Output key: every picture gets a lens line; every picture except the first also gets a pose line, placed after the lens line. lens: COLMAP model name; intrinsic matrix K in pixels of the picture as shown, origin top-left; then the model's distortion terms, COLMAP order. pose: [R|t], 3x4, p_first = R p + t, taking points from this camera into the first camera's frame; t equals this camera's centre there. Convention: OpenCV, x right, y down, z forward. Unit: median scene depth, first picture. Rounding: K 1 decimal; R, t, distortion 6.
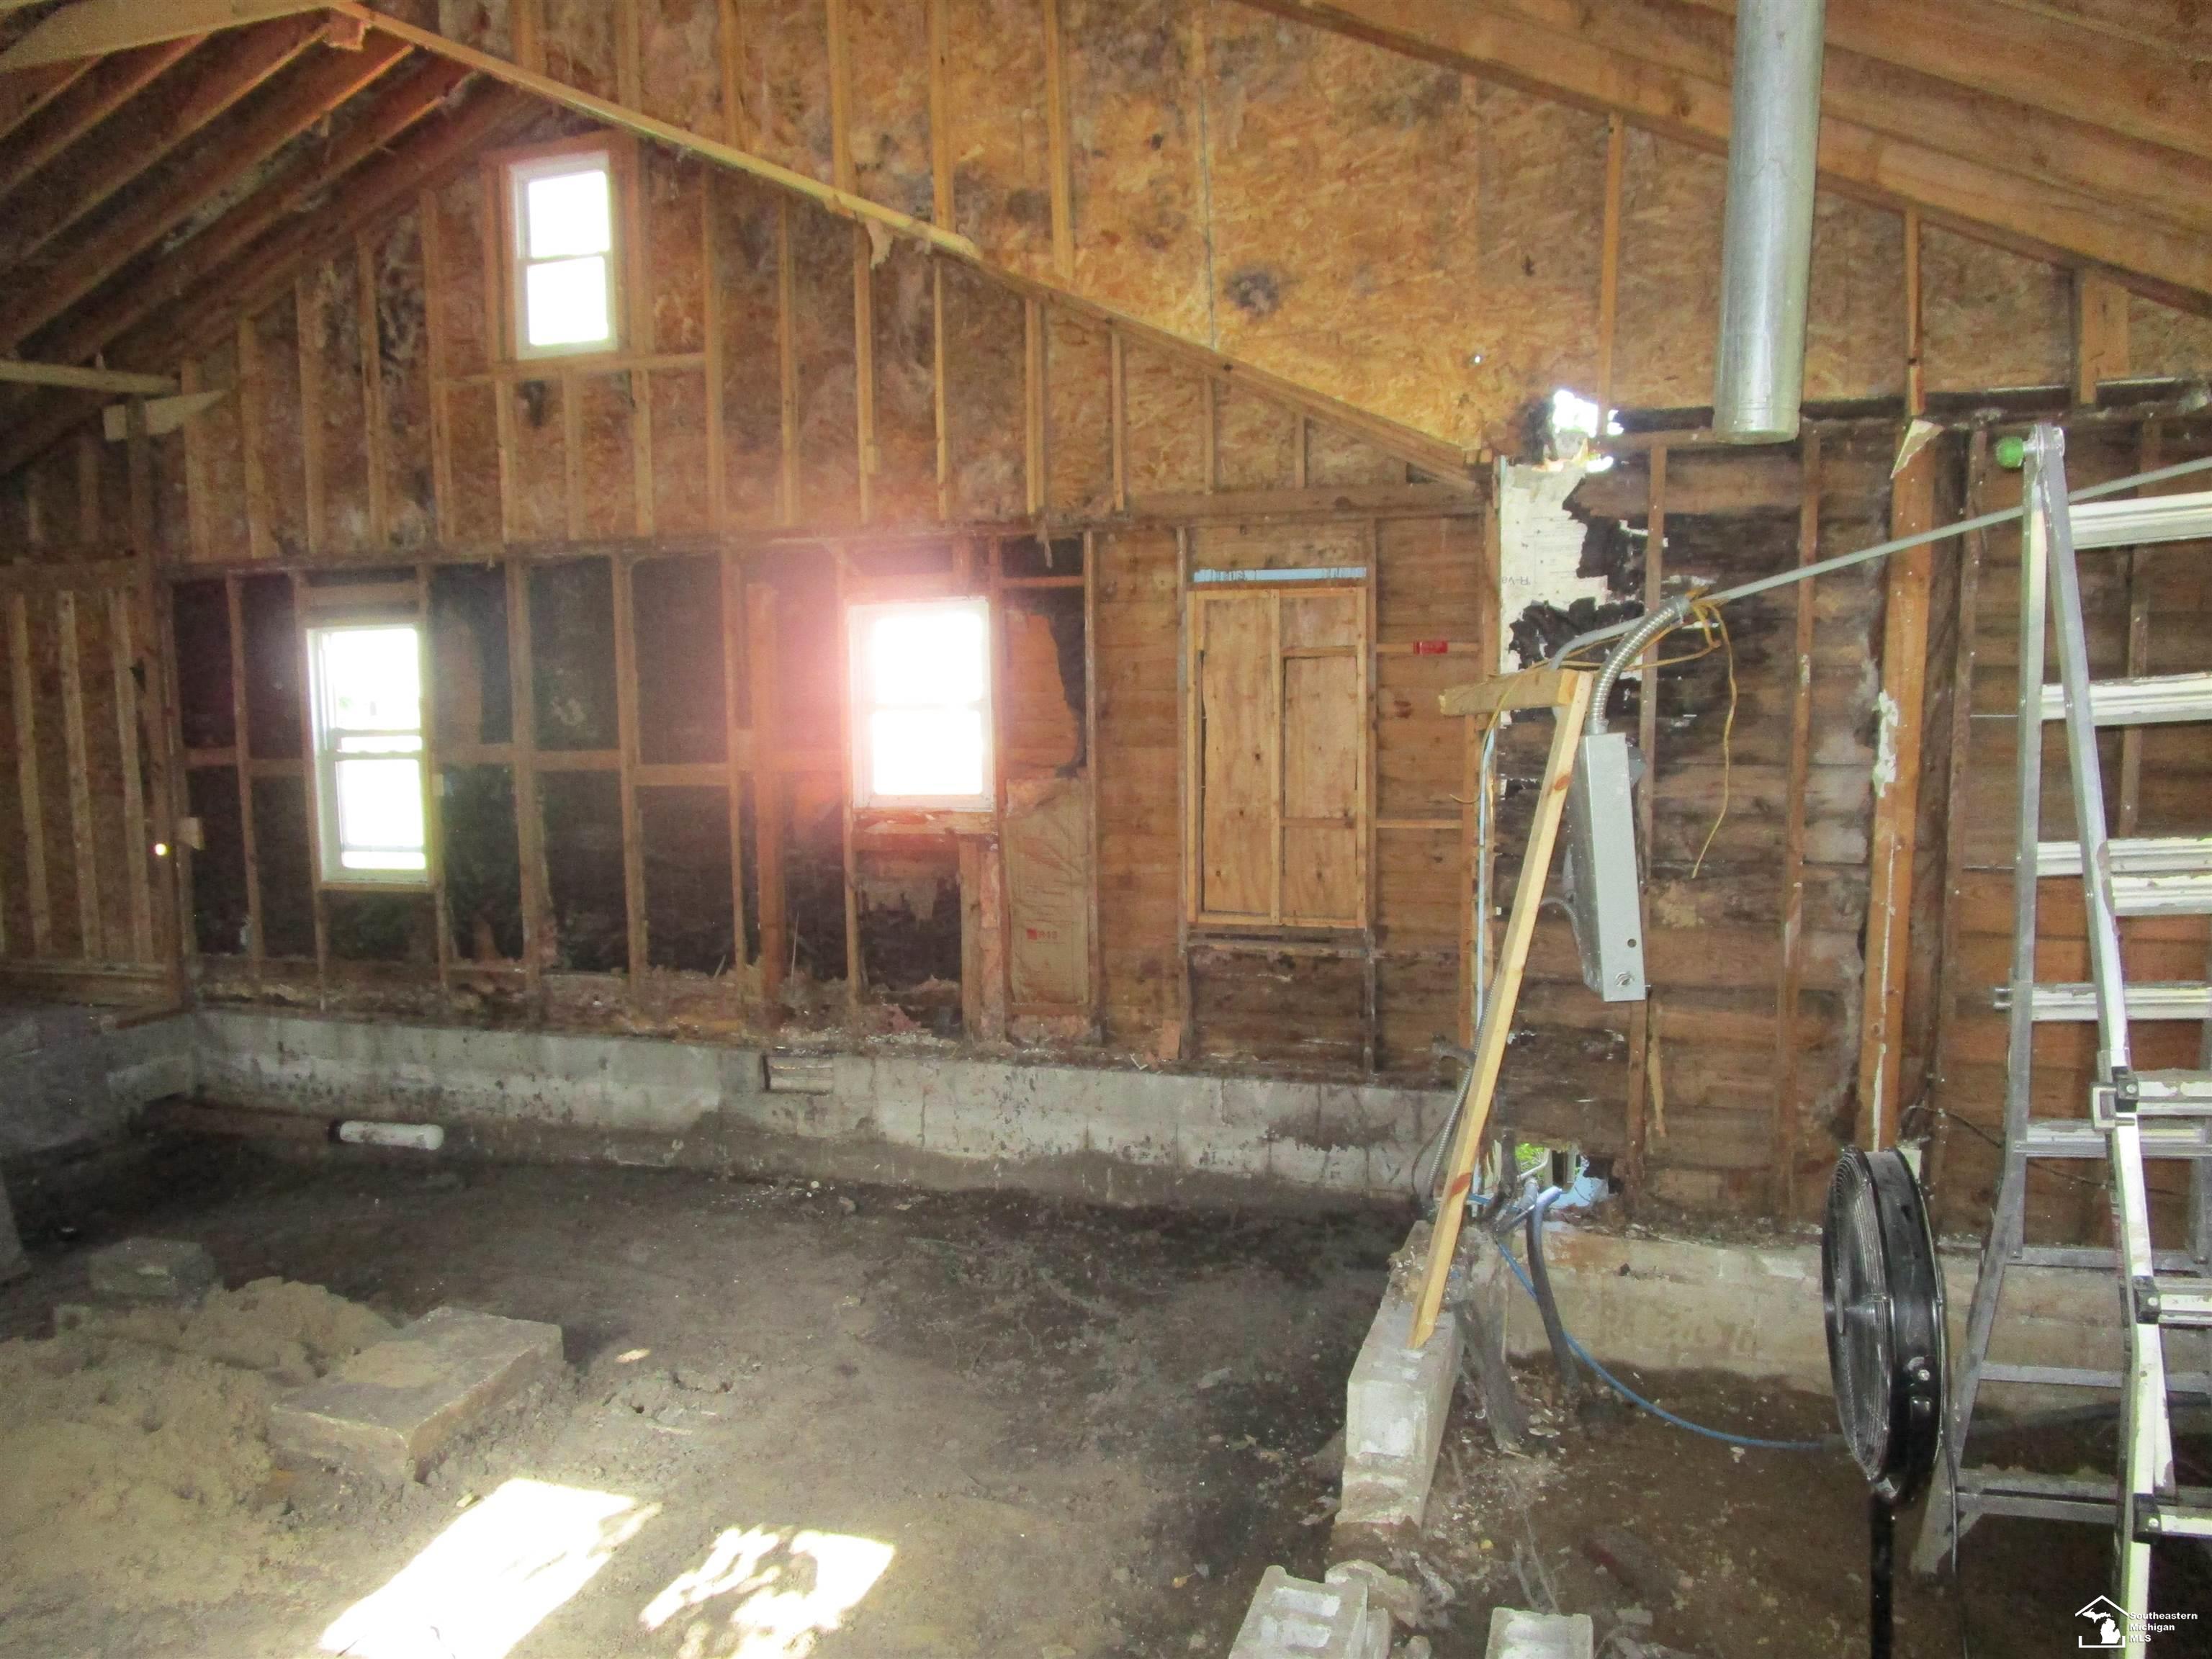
lens RADIAL K [[1584.2, 0, 1106.0], [0, 1584.2, 829.5], [0, 0, 1]] dist [-0.019820, 0.002605]
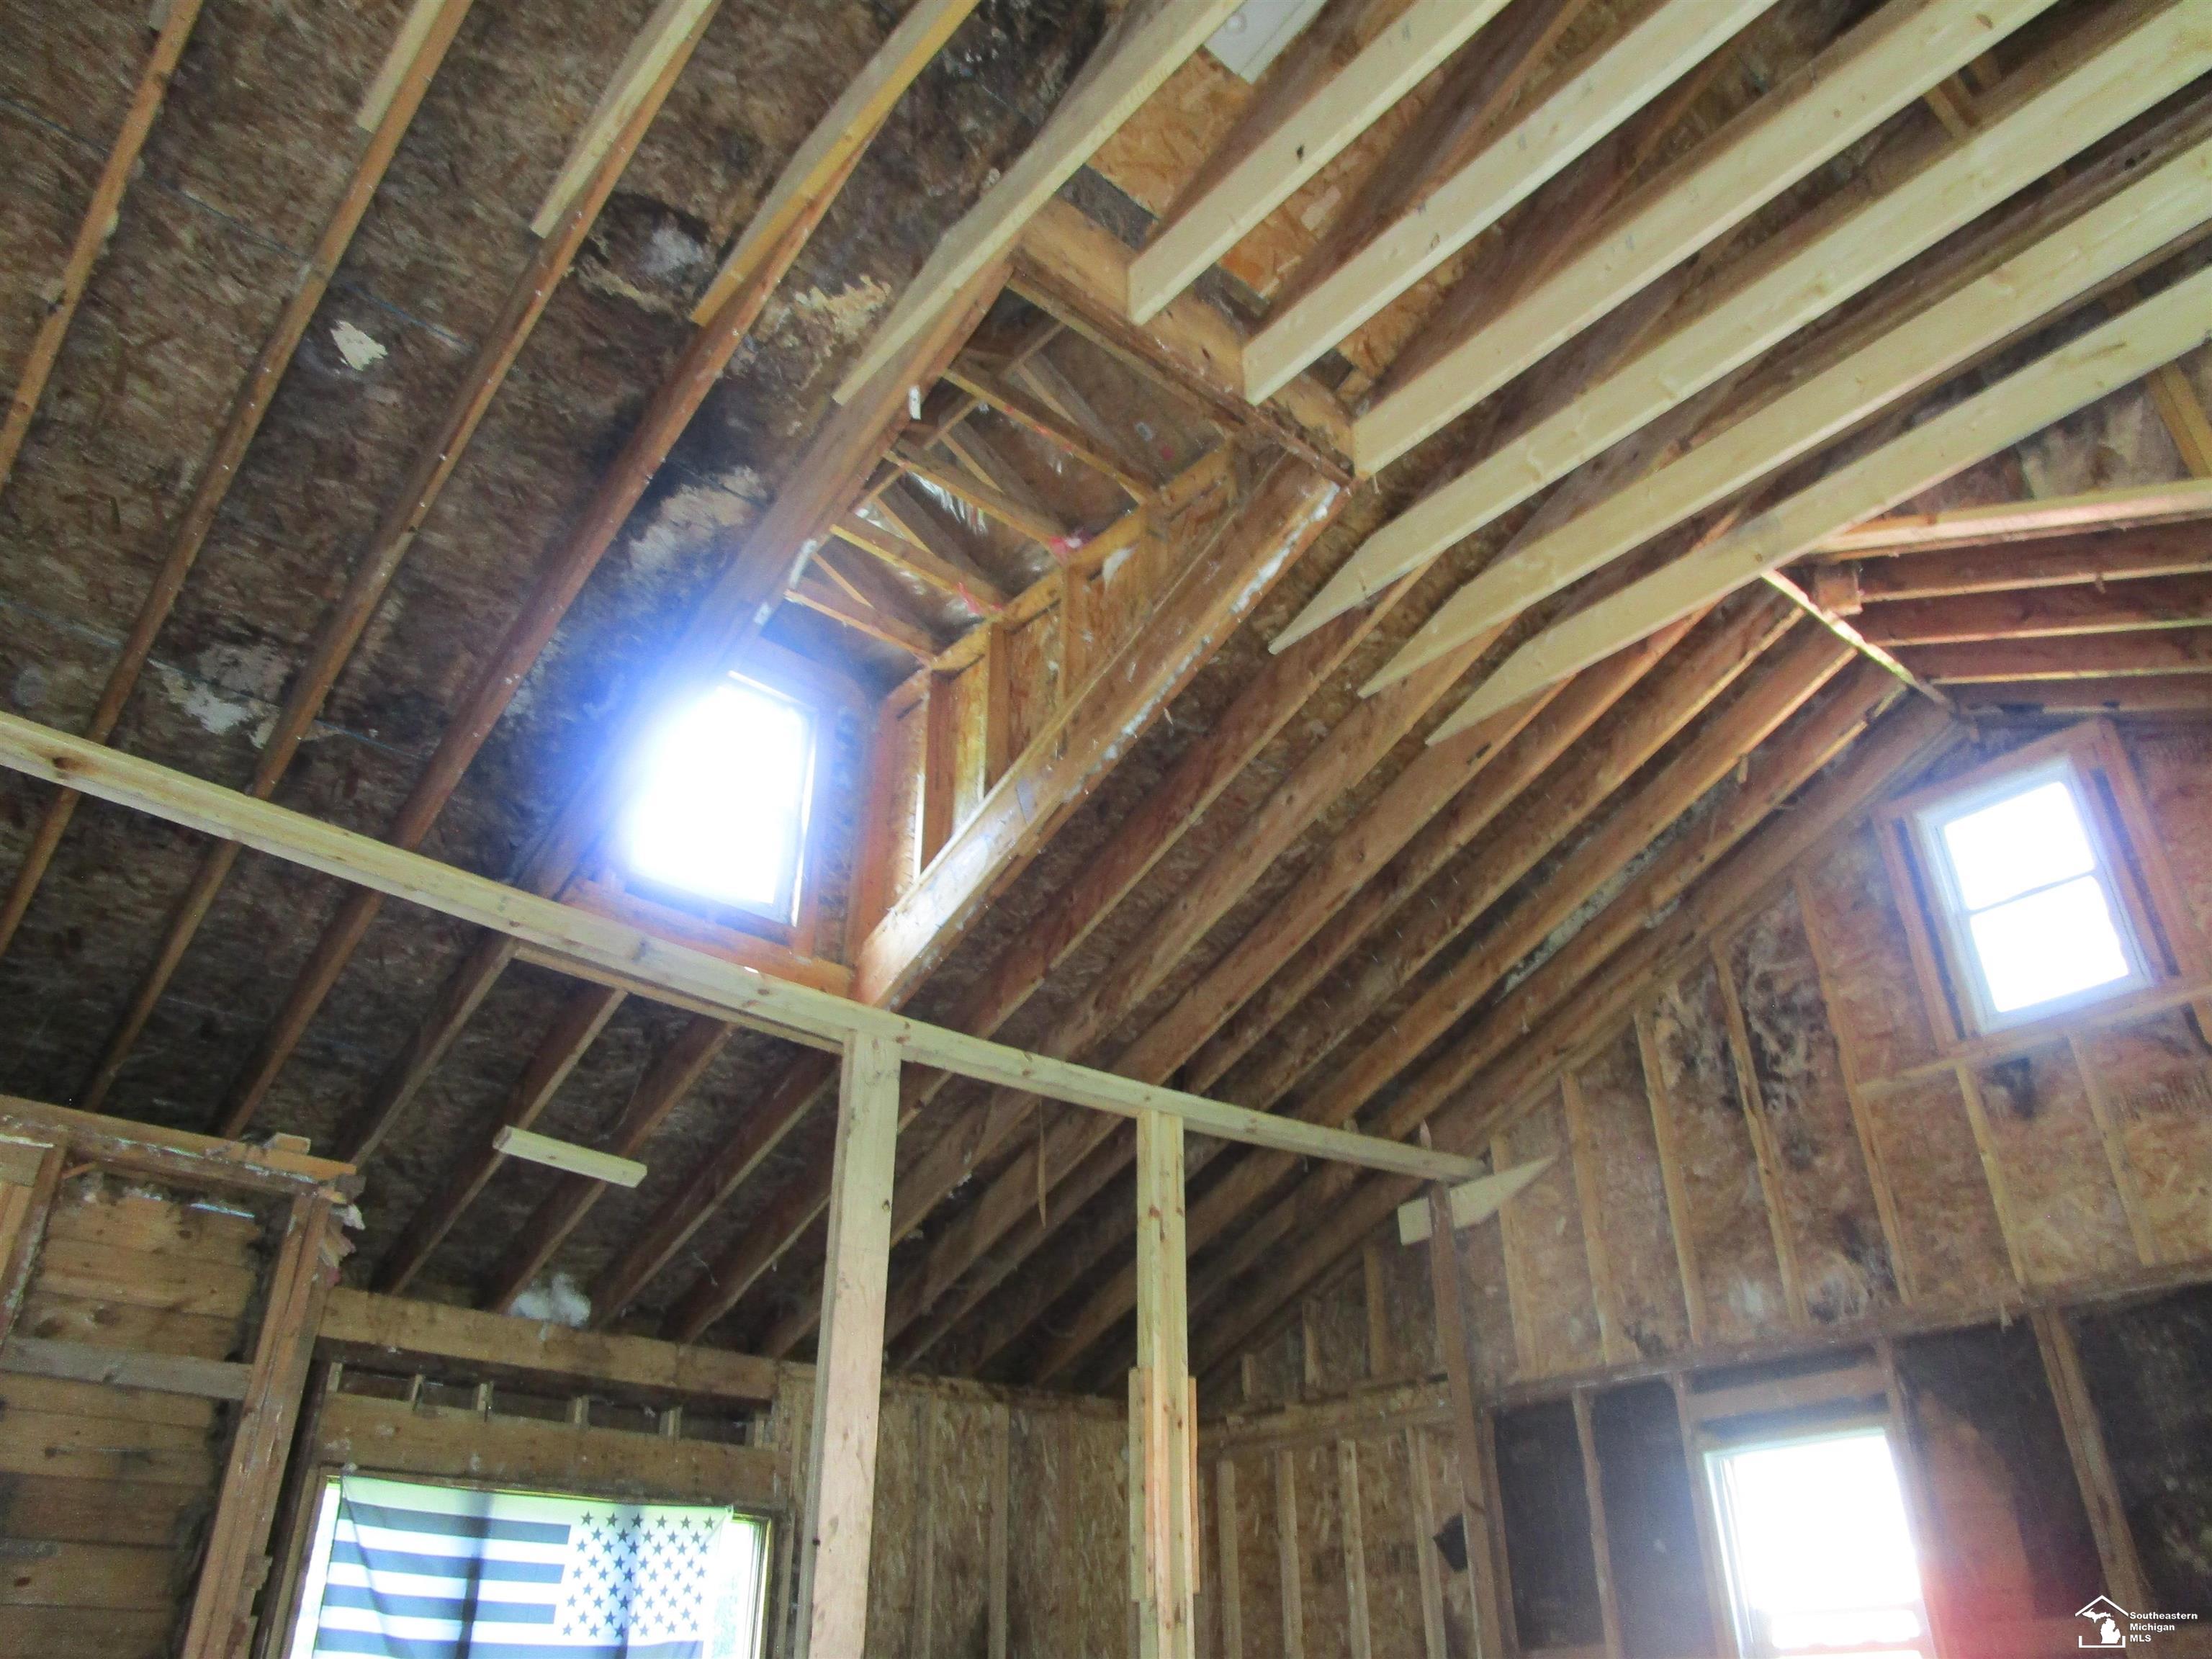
lens RADIAL K [[1584.2, 0, 1106.0], [0, 1584.2, 829.5], [0, 0, 1]] dist [-0.019820, 0.002605]
pose [[0.861420, -0.240367, -0.447414, -0.360677], [-0.057790, 0.828812, -0.556534, 0.052299], [0.504594, 0.505266, 0.700065, 0.225299]]
